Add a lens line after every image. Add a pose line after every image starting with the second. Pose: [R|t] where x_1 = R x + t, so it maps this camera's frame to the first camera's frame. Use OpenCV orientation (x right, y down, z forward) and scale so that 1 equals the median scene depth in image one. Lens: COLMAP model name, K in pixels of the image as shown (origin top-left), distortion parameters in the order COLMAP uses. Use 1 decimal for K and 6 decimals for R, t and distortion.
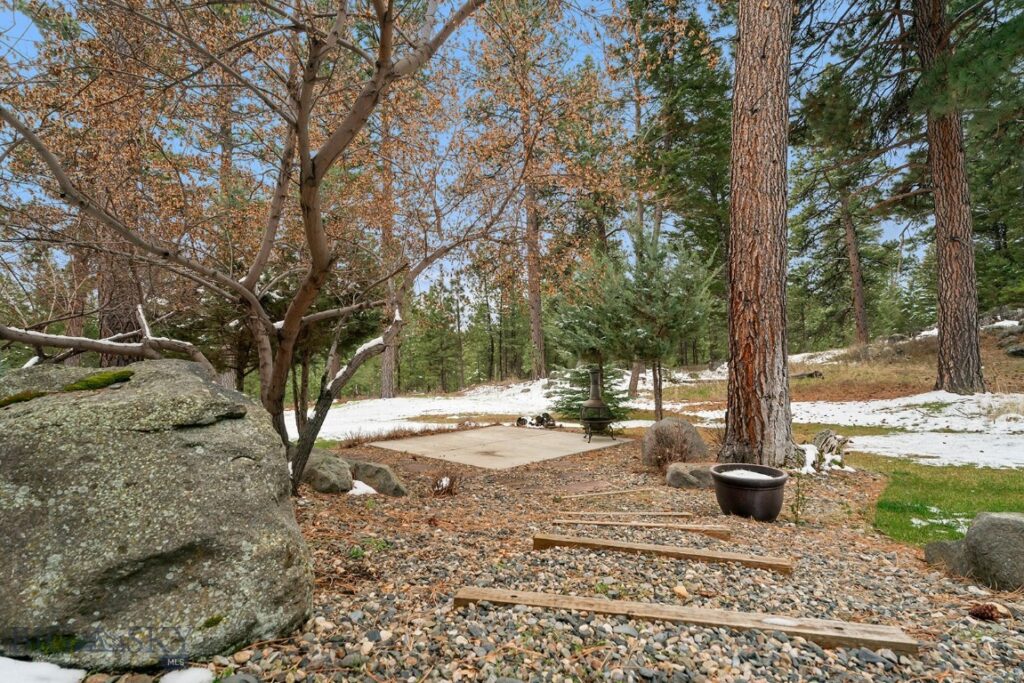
lens RADIAL K [[504.4, 0, 512.0], [0, 504.4, 342.5], [0, 0, 1]] dist [0.000144, -0.000070]
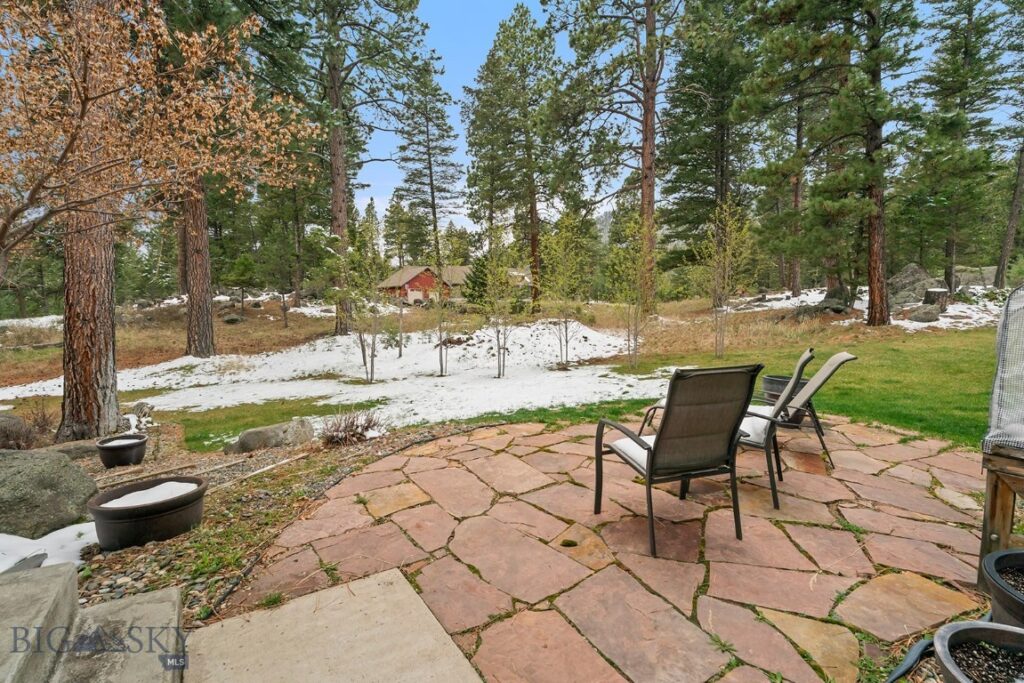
lens RADIAL K [[475.8, 0, 511.8], [0, 475.8, 340.2], [0, 0, 1]] dist [0.000659, 0.000042]
pose [[0.235667, -0.051054, 0.970492, -0.508733], [-0.049436, 0.996696, 0.064437, -0.165945], [-0.970576, -0.063163, 0.232365, -0.422396]]
